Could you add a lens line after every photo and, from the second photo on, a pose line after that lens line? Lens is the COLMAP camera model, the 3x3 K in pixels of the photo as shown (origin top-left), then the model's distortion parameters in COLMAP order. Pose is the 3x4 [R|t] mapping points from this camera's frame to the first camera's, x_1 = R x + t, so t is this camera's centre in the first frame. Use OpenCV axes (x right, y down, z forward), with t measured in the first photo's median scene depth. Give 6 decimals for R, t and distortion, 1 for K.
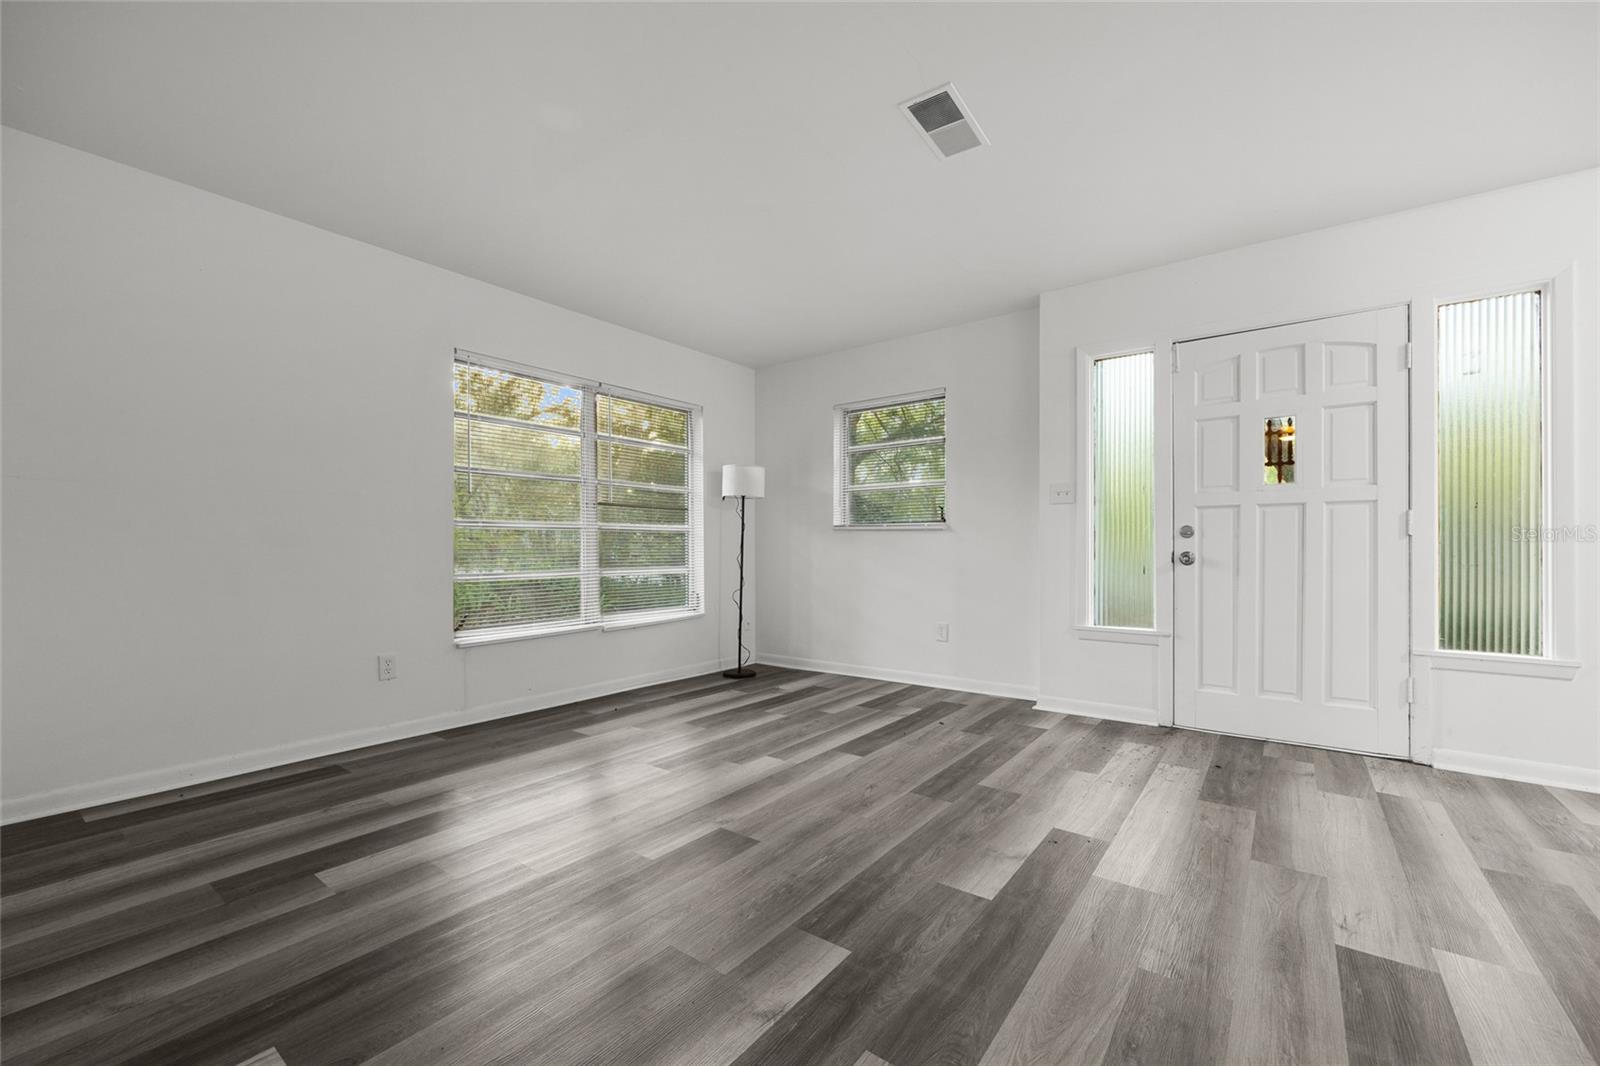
lens RADIAL K [[656.2, 0, 799.8], [0, 656.2, 544.6], [0, 0, 1]] dist [0.002148, 0.000655]
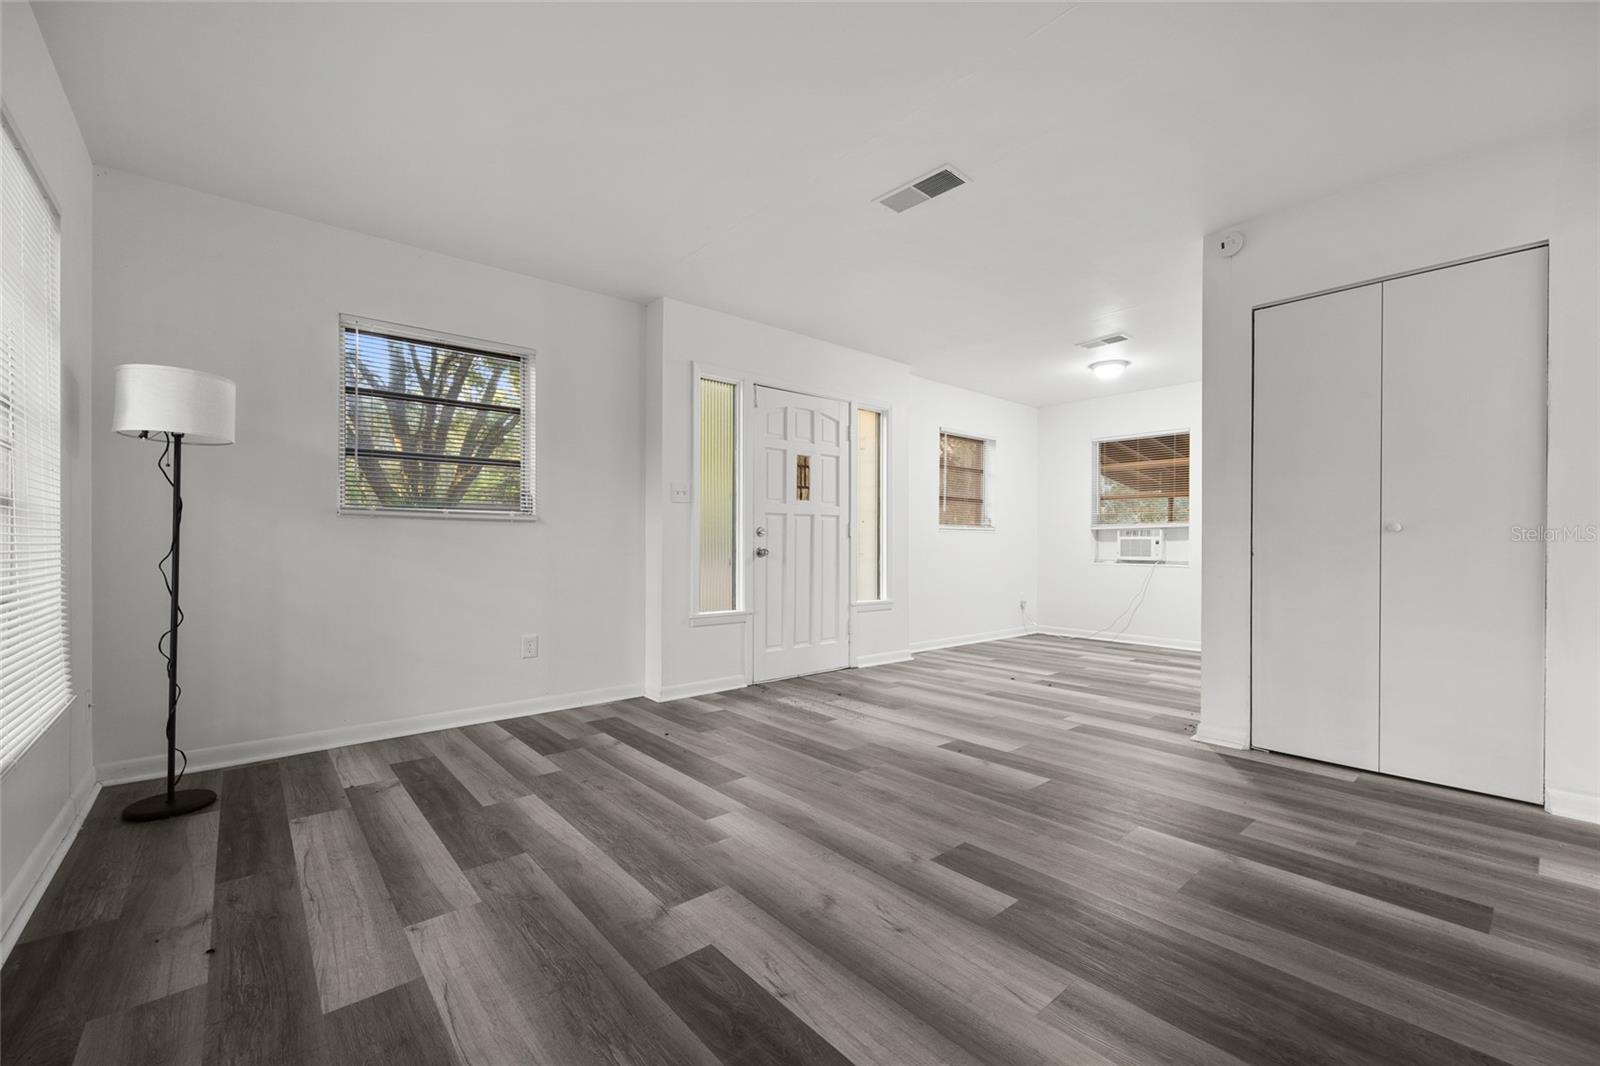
lens RADIAL K [[656.2, 0, 799.8], [0, 656.2, 544.6], [0, 0, 1]] dist [0.002148, 0.000655]
pose [[0.213123, 0.001470, 0.977024, -0.677262], [-0.005492, 0.999985, -0.000306, 0.005449], [-0.977010, -0.005300, 0.213128, 0.654276]]
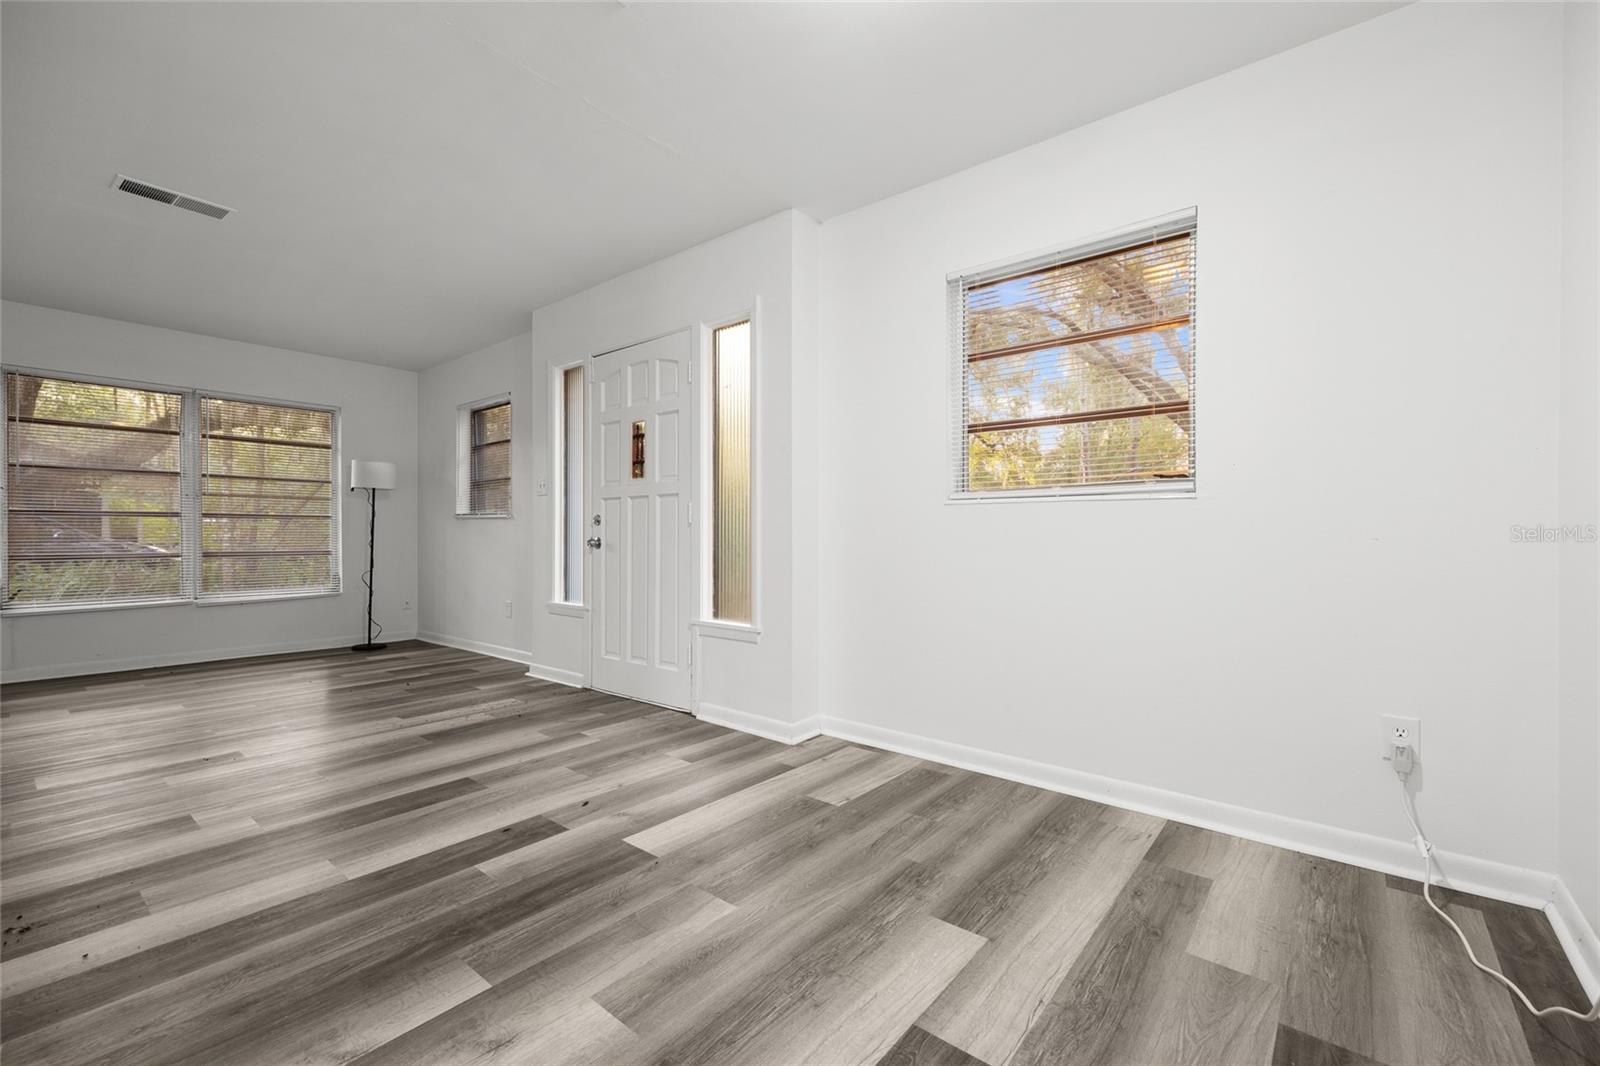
lens RADIAL K [[656.2, 0, 799.8], [0, 656.2, 544.6], [0, 0, 1]] dist [0.002148, 0.000655]
pose [[0.999830, 0.007159, -0.016987, 0.973463], [-0.006982, 0.999920, 0.010504, 0.008032], [0.017061, -0.010383, 0.999801, -0.156163]]
